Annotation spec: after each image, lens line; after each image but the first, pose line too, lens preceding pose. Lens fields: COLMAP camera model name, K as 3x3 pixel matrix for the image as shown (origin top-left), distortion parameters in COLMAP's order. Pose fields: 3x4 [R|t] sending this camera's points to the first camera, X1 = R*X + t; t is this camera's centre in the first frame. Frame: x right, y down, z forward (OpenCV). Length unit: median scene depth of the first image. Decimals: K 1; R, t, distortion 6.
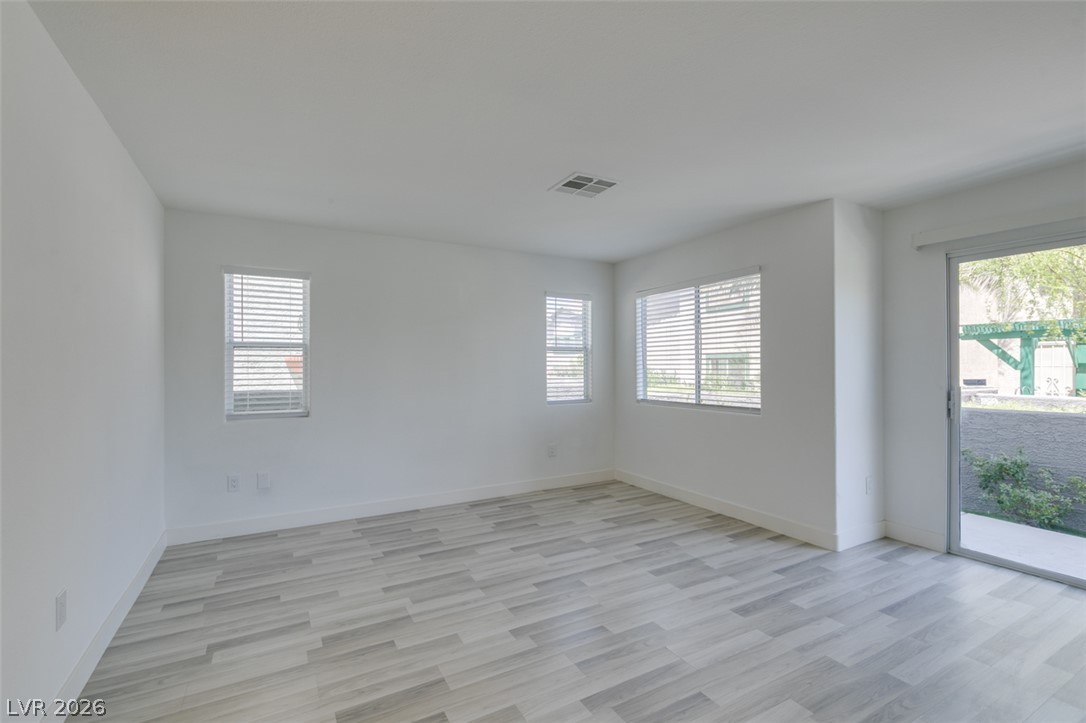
lens RADIAL K [[485.4, 0, 540.4], [0, 485.4, 363.9], [0, 0, 1]] dist [0.001735, -0.000463]
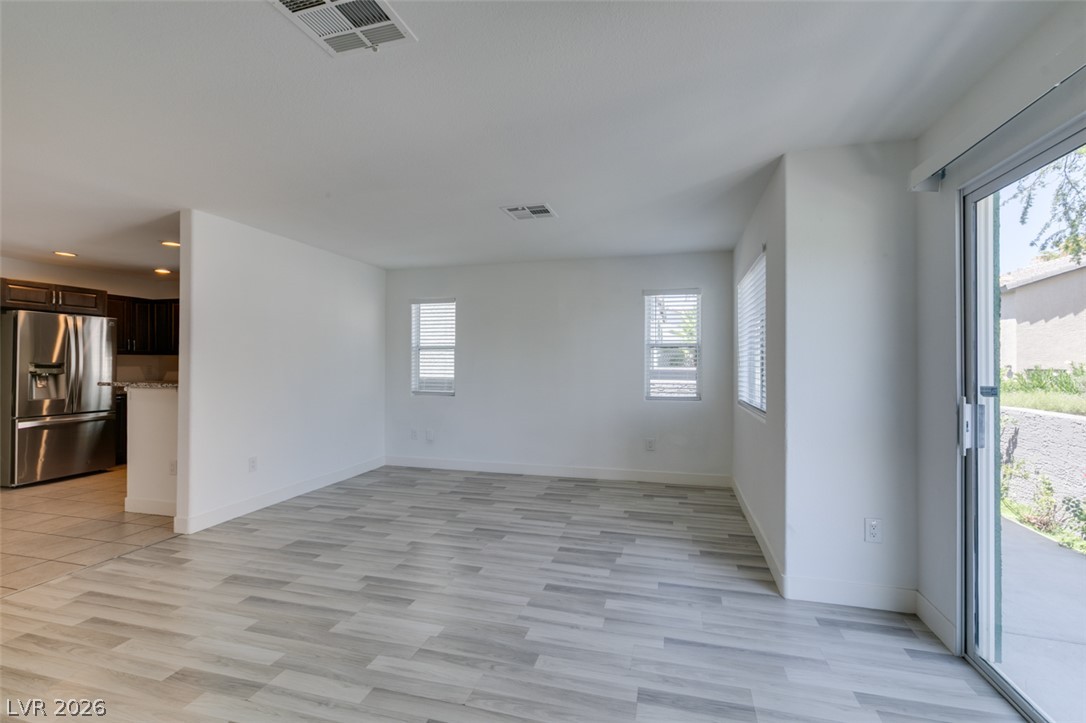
lens RADIAL K [[492.0, 0, 541.9], [0, 492.0, 357.5], [0, 0, 1]] dist [0.000903, 0.000449]
pose [[0.713273, -0.002110, -0.700883, 0.780883], [-0.002024, 0.999985, -0.005071, -0.000682], [0.700883, 0.005035, 0.713258, 0.129166]]
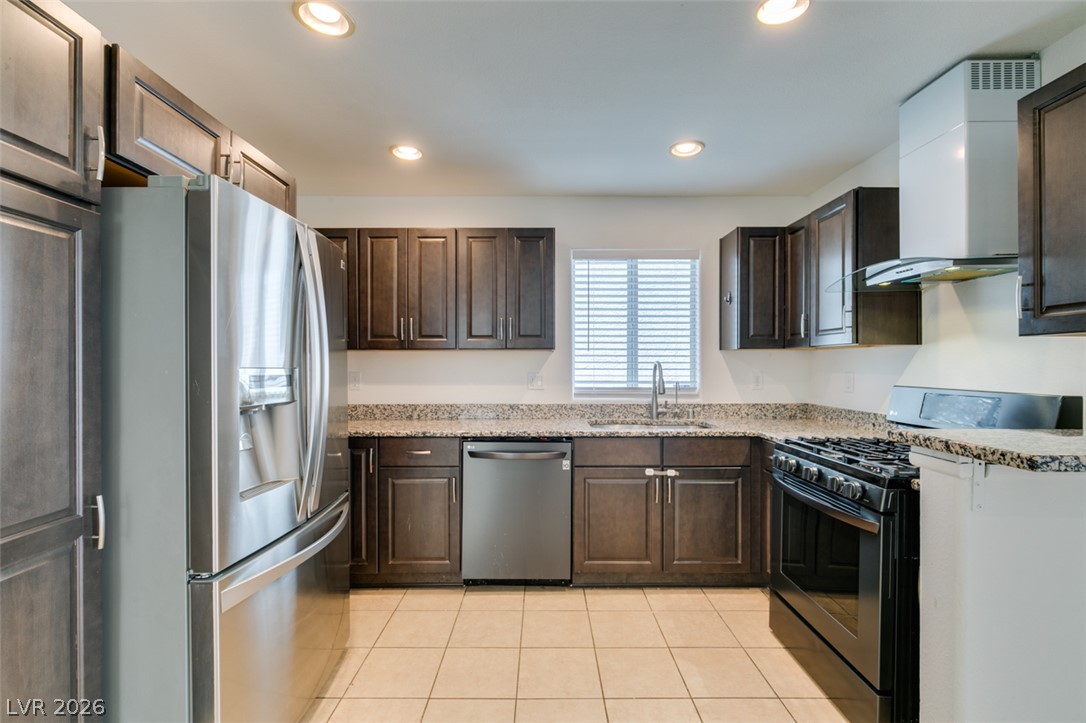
lens RADIAL K [[485.4, 0, 542.4], [0, 485.4, 363.2], [0, 0, 1]] dist [0.003381, -0.000688]
pose [[0.872834, 0.000870, -0.488017, -0.730647], [0.001682, 0.999987, 0.004790, 0.003119], [0.488015, -0.005002, 0.872821, -0.097410]]
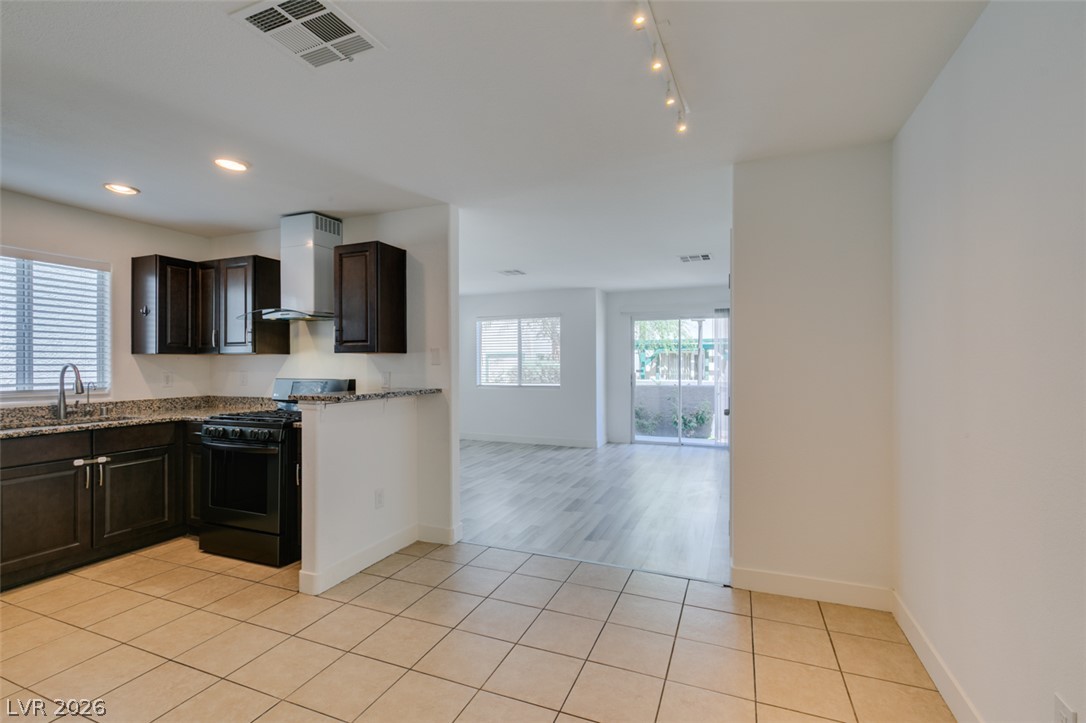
lens RADIAL K [[485.4, 0, 540.4], [0, 485.4, 363.9], [0, 0, 1]] dist [0.001735, -0.000463]
pose [[0.781885, 0.000632, 0.623422, -0.844297], [-0.001826, 0.999998, 0.001275, 0.002052], [-0.623420, -0.002135, 0.781884, -0.491063]]
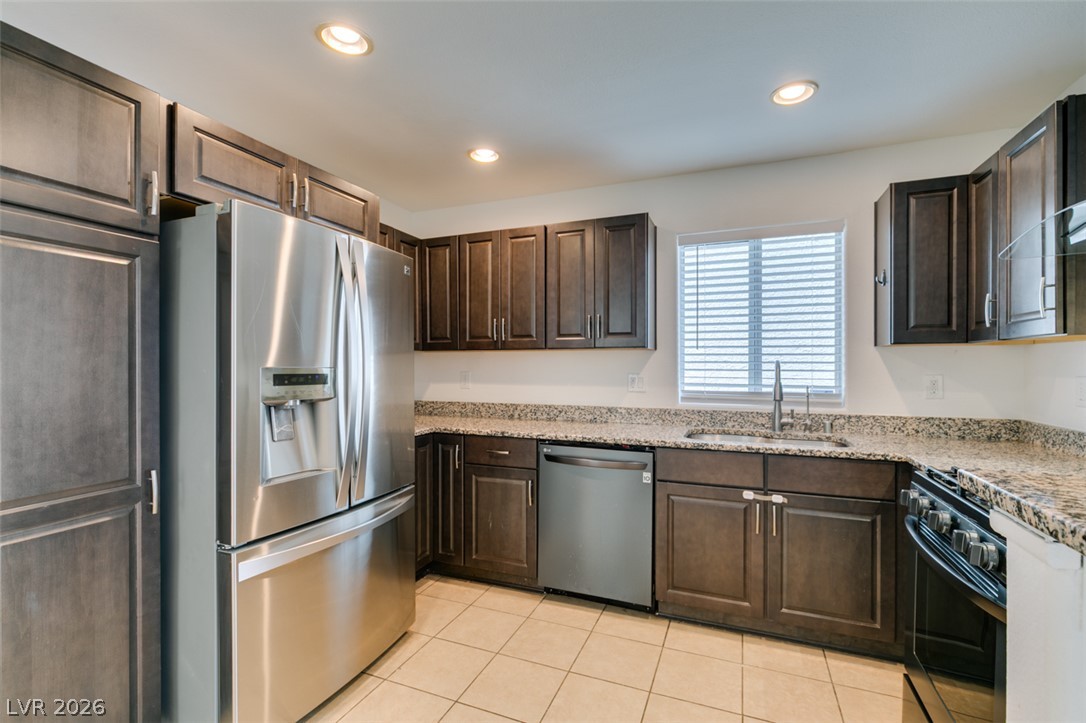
lens RADIAL K [[486.6, 0, 542.4], [0, 486.6, 364.0], [0, 0, 1]] dist [0.001571, -0.000034]
pose [[0.623407, 0.001942, -0.781895, -0.636974], [0.003490, 0.999980, 0.005266, 0.003791], [0.781890, -0.006012, 0.623388, 0.037576]]
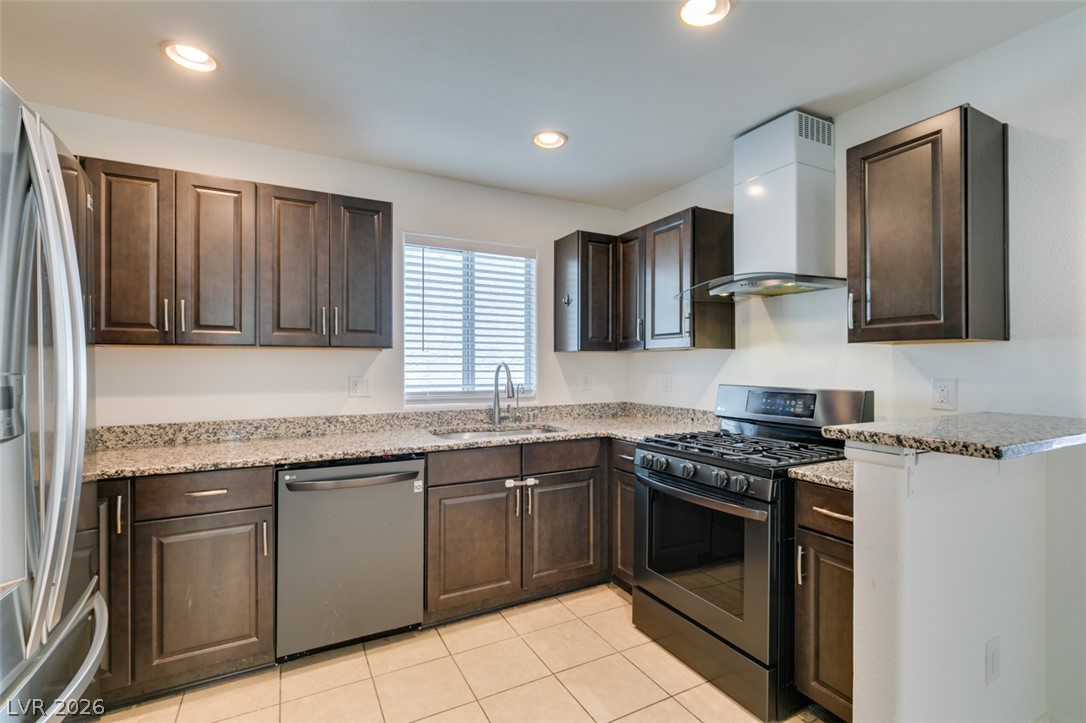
lens RADIAL K [[485.4, 0, 540.4], [0, 485.4, 363.9], [0, 0, 1]] dist [0.001735, -0.000463]
pose [[0.999677, 0.001099, -0.025392, -0.881418], [-0.001014, 0.999994, 0.003383, 0.003258], [0.025395, -0.003356, 0.999672, -0.052120]]
